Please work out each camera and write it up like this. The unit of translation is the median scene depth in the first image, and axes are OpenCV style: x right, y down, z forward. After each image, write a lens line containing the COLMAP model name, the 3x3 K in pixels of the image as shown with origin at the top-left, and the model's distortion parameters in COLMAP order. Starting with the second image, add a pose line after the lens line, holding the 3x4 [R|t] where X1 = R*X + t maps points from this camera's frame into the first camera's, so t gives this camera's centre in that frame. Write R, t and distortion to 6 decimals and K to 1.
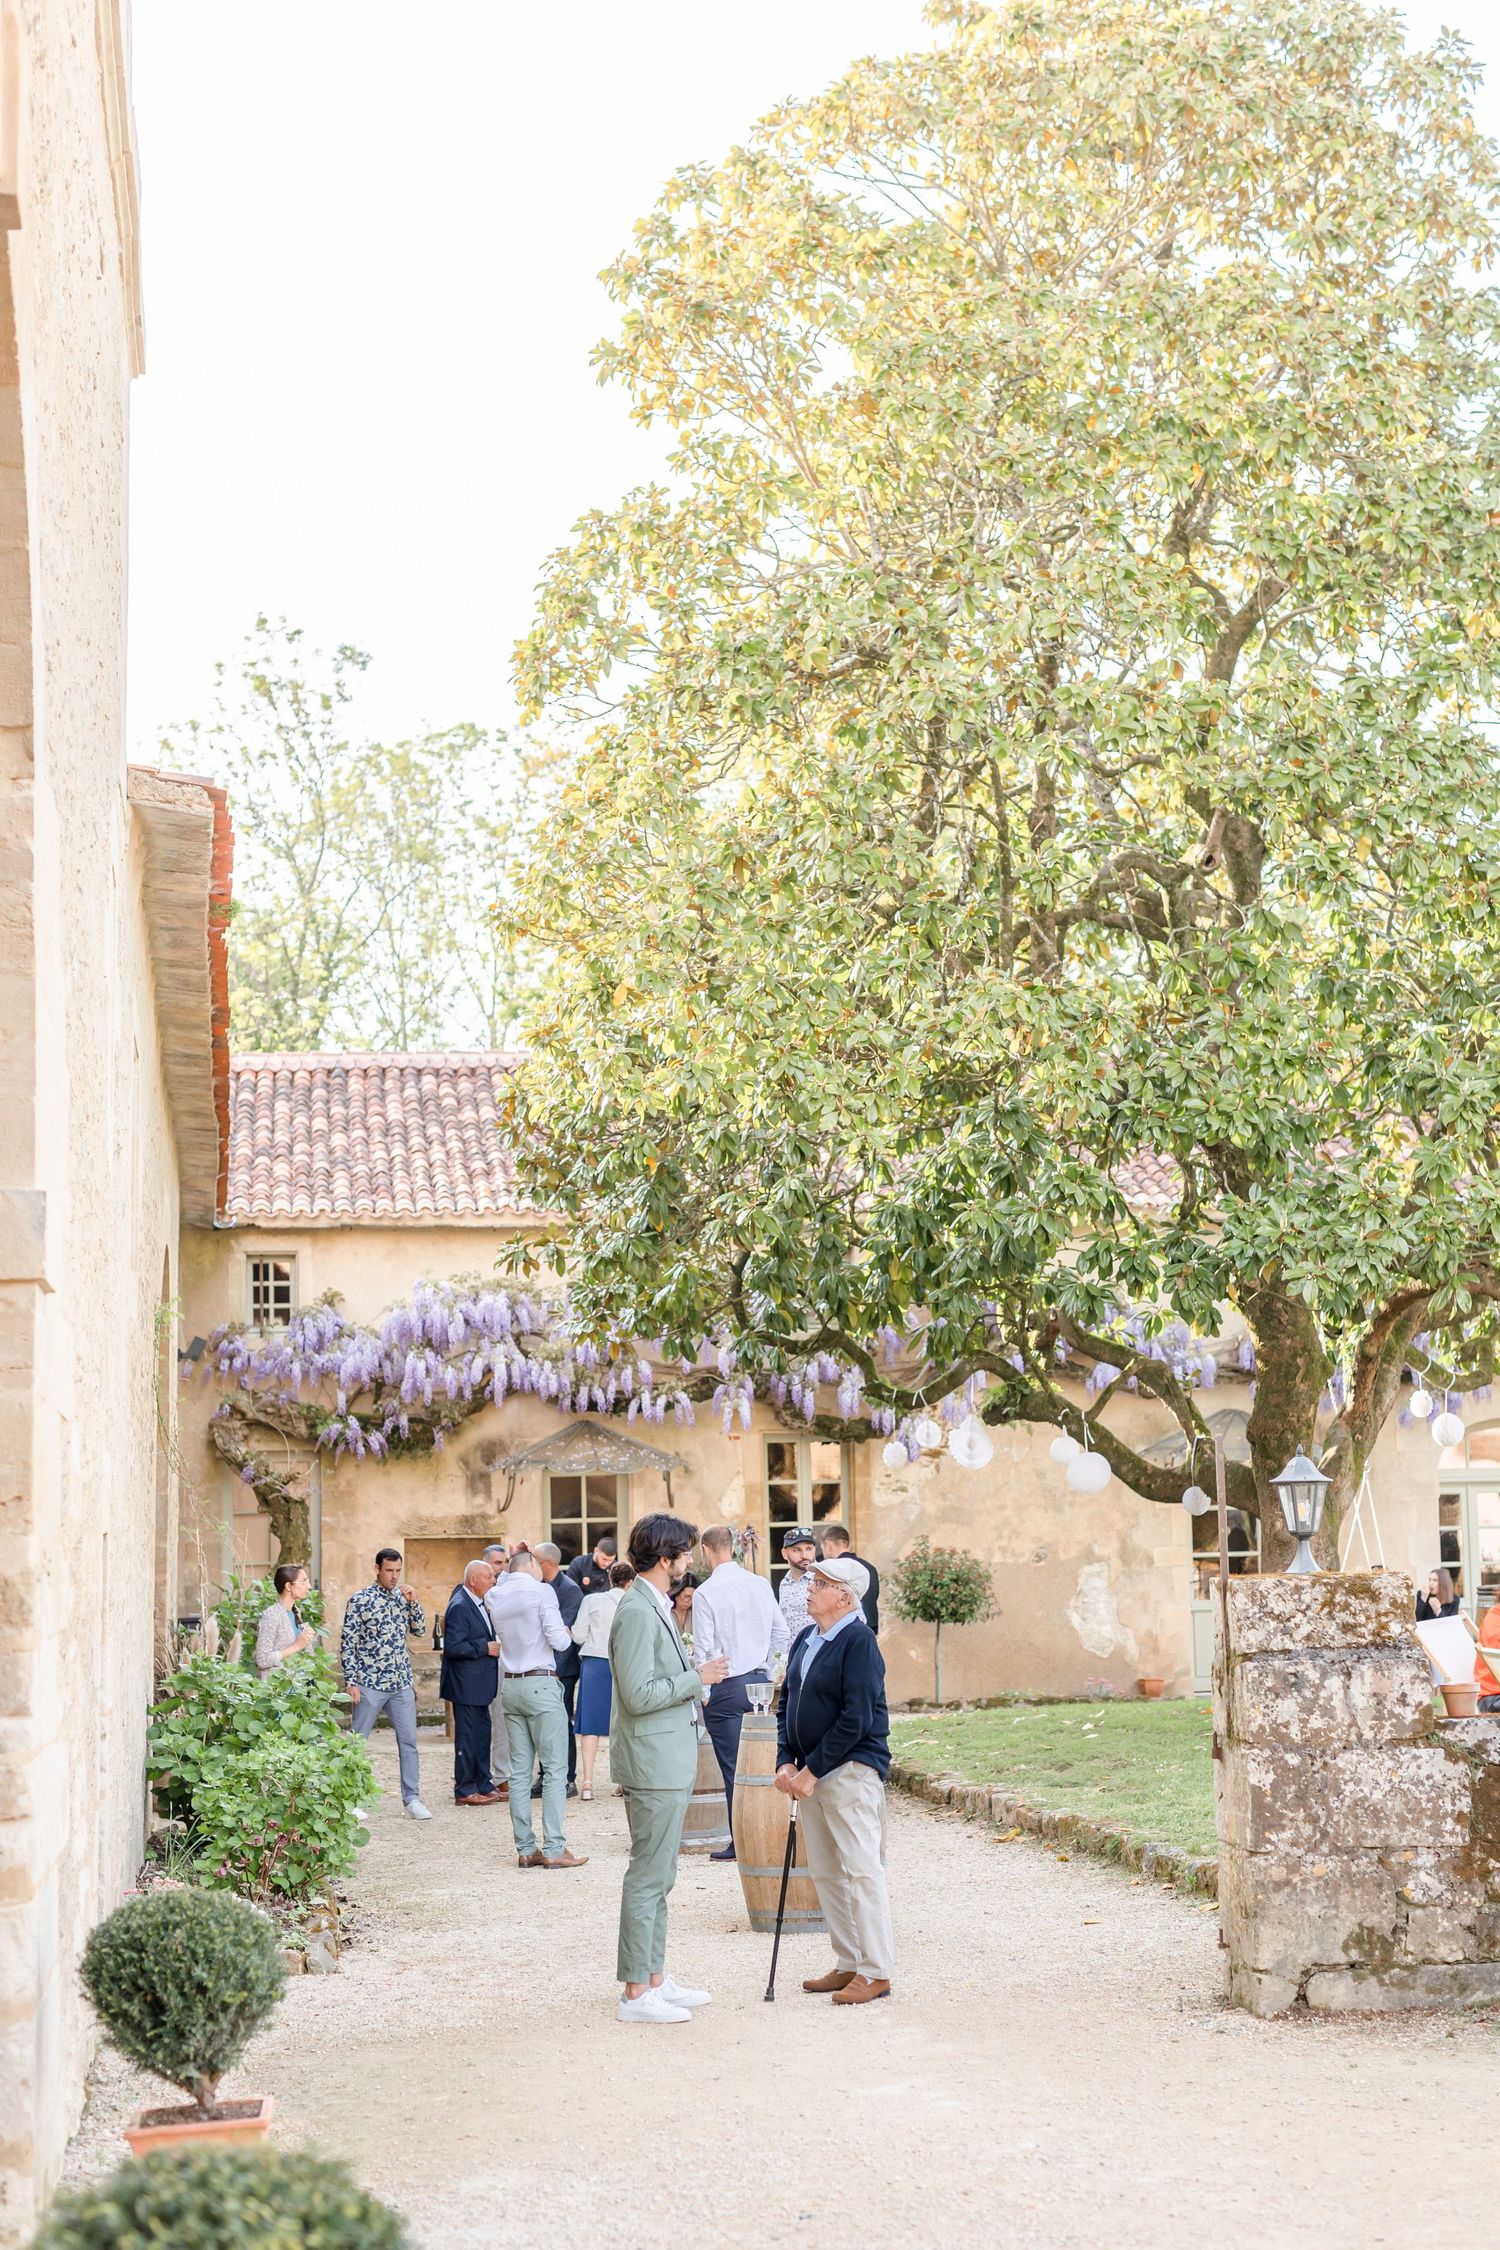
lens RADIAL K [[3470.3, 0, 748.3], [0, 3470.3, 1184.2], [0, 0, 1]] dist [0.044028, 0.067135]
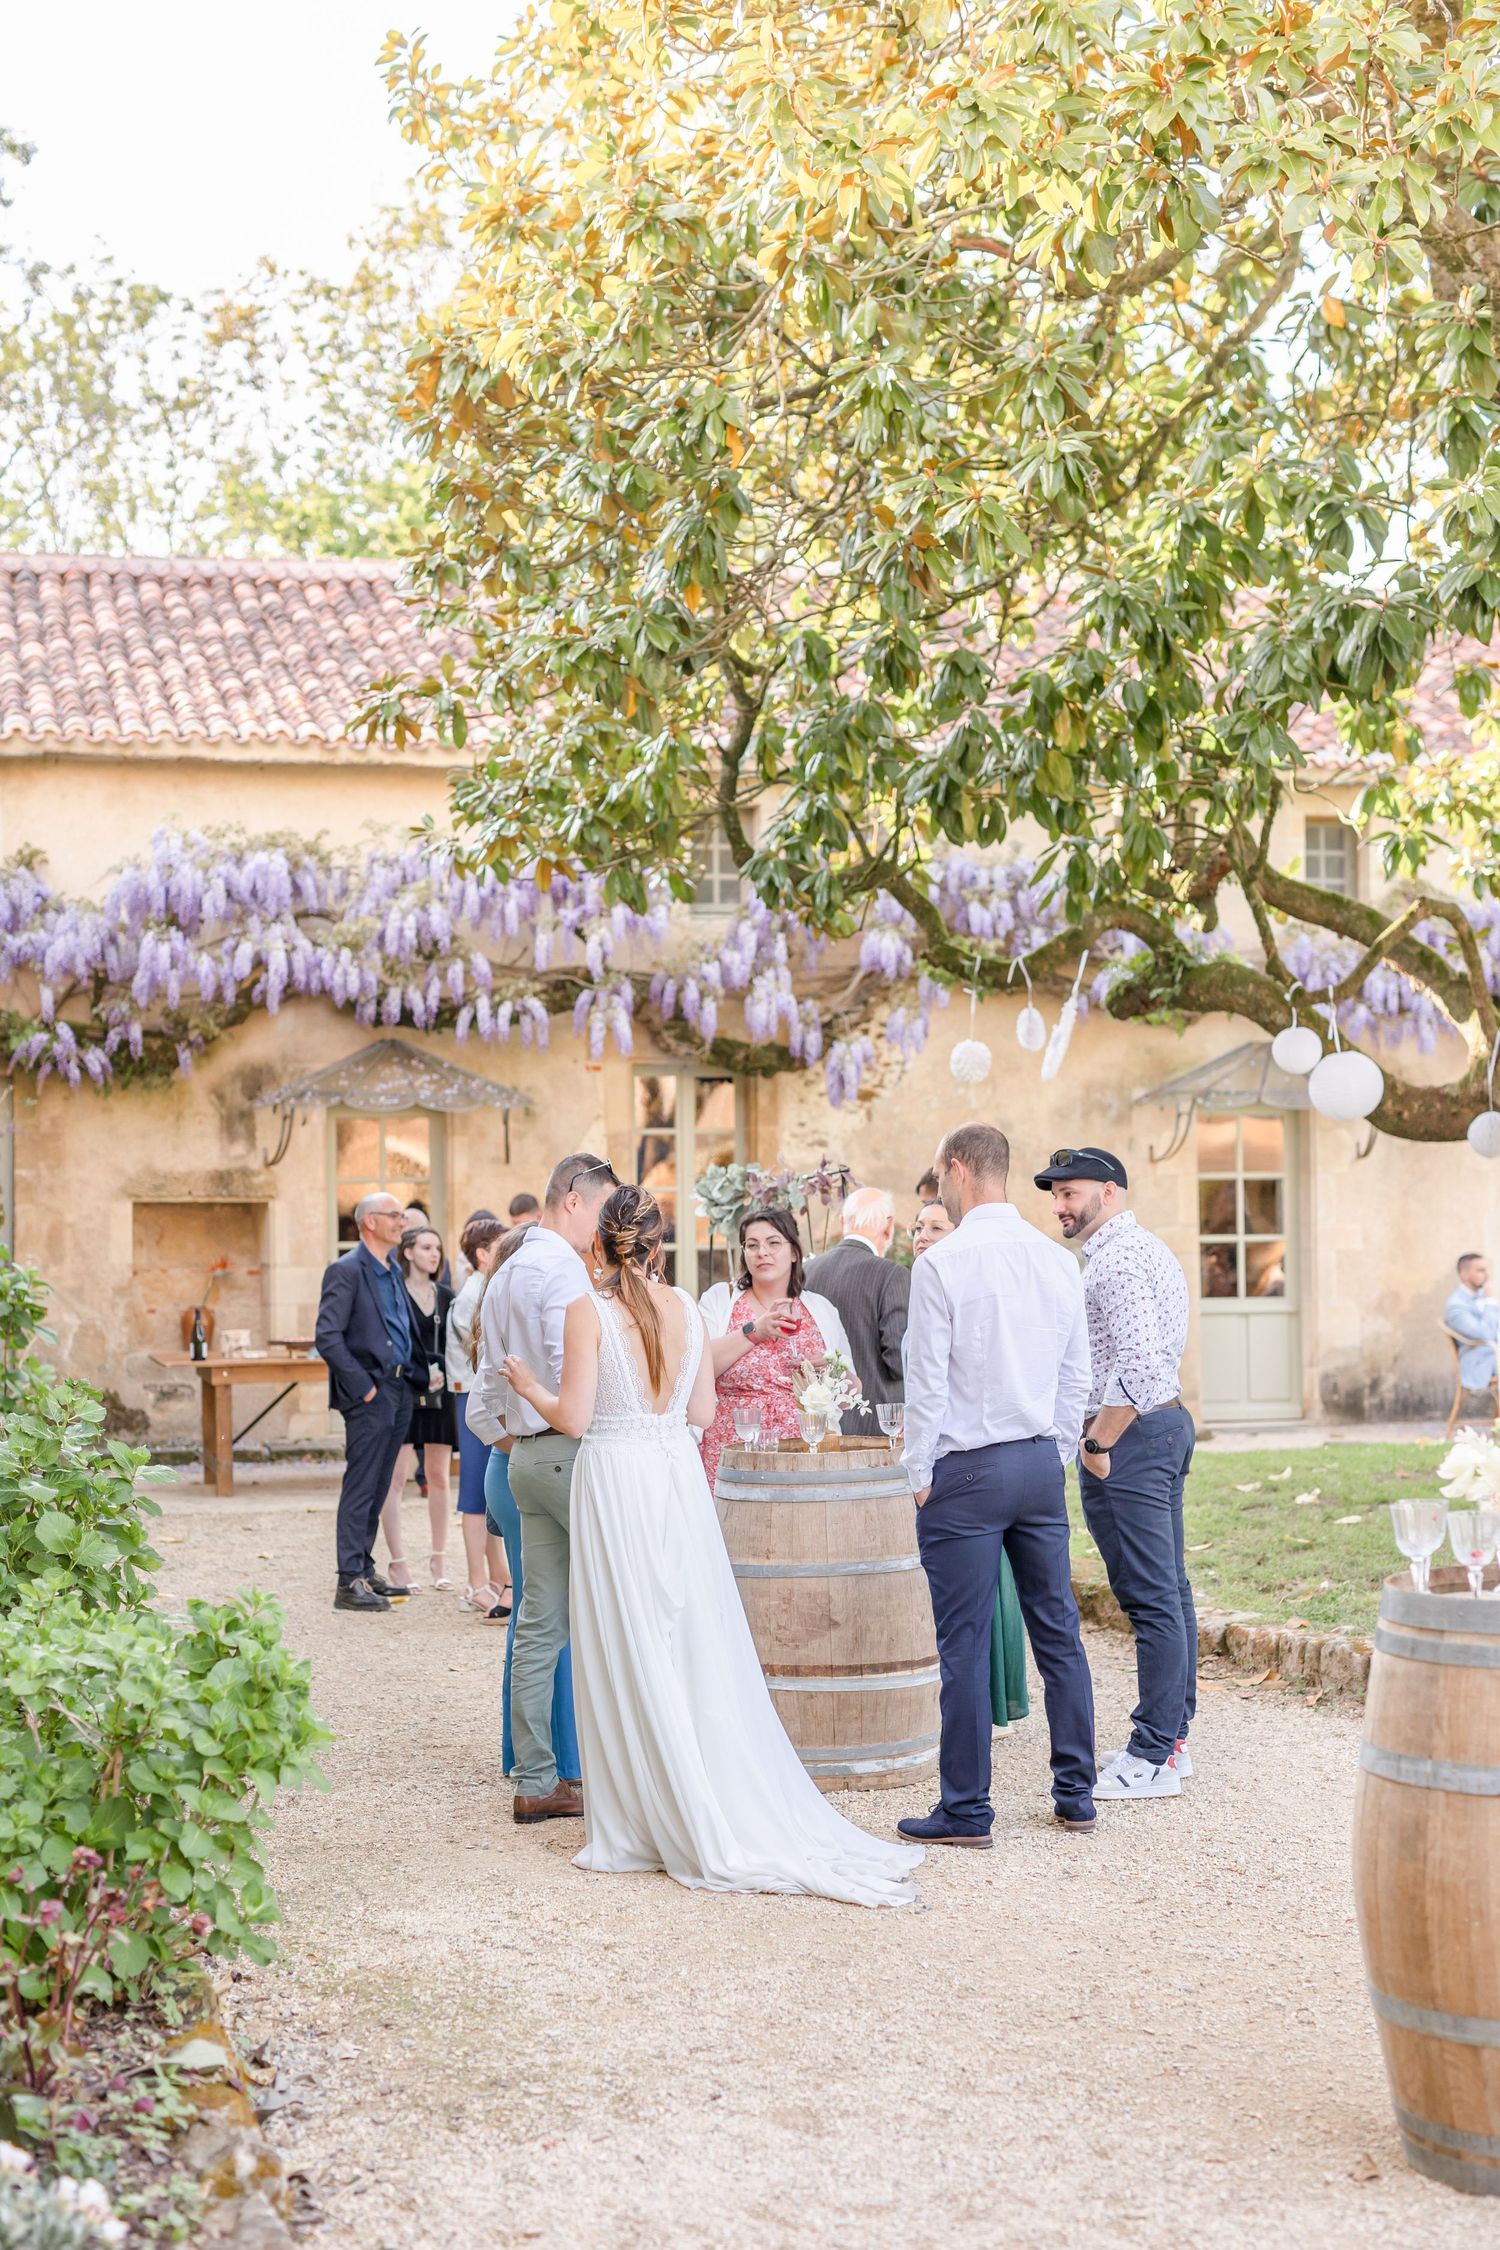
lens RADIAL K [[3381.9, 0, 579.2], [0, 3381.9, 1236.9], [0, 0, 1]] dist [0.036499, 0.013073]
pose [[0.997979, 0.011788, 0.062441, -0.052072], [-0.018018, 0.994806, 0.100182, 0.039038], [-0.060936, -0.101104, 0.993008, 0.312696]]
